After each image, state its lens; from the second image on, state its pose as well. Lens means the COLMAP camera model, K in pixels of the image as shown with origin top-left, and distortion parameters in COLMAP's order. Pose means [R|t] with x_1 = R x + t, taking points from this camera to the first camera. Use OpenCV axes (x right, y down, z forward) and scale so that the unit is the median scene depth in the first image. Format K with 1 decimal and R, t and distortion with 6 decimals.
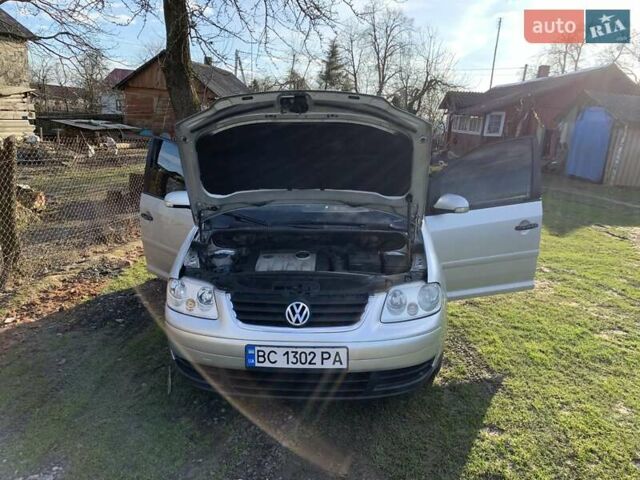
lens RADIAL K [[481.0, 0, 319.8], [0, 481.0, 247.3], [0, 0, 1]] dist [0.013351, -0.002749]
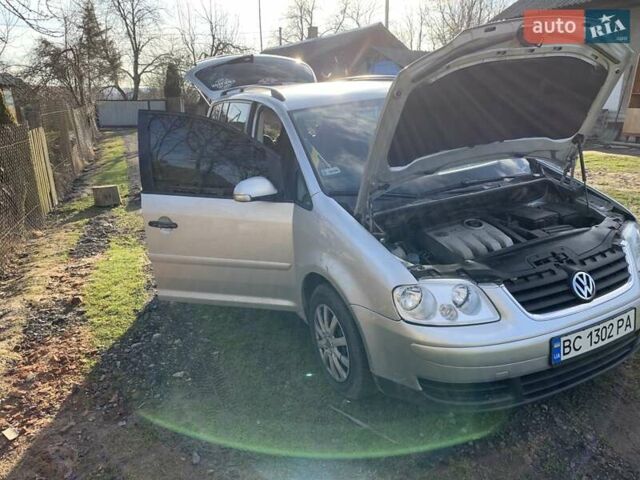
lens RADIAL K [[480.6, 0, 326.8], [0, 480.6, 236.8], [0, 0, 1]] dist [0.006413, 0.000004]
pose [[0.877663, -0.210035, 0.430805, -0.614285], [0.191623, 0.977670, 0.086268, -0.081582], [-0.439305, 0.006838, 0.898312, 0.342819]]
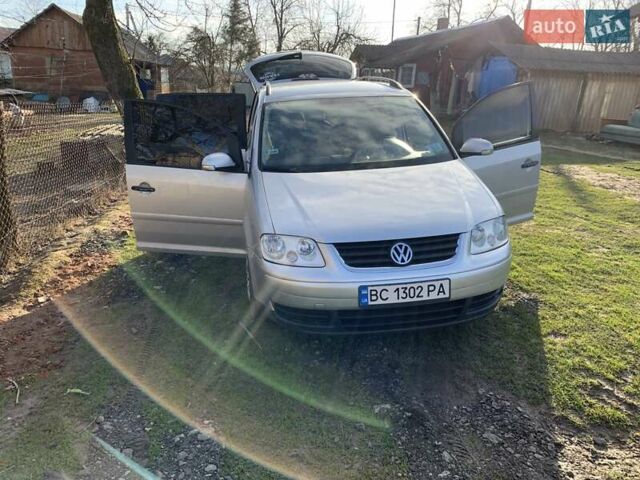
lens RADIAL K [[479.1, 0, 317.7], [0, 479.1, 237.2], [0, 0, 1]] dist [0.010383, -0.001993]
pose [[0.979284, -0.092525, 0.180117, -0.331481], [0.080558, 0.994097, 0.072672, 0.005782], [-0.185777, -0.056657, 0.980957, -0.021925]]
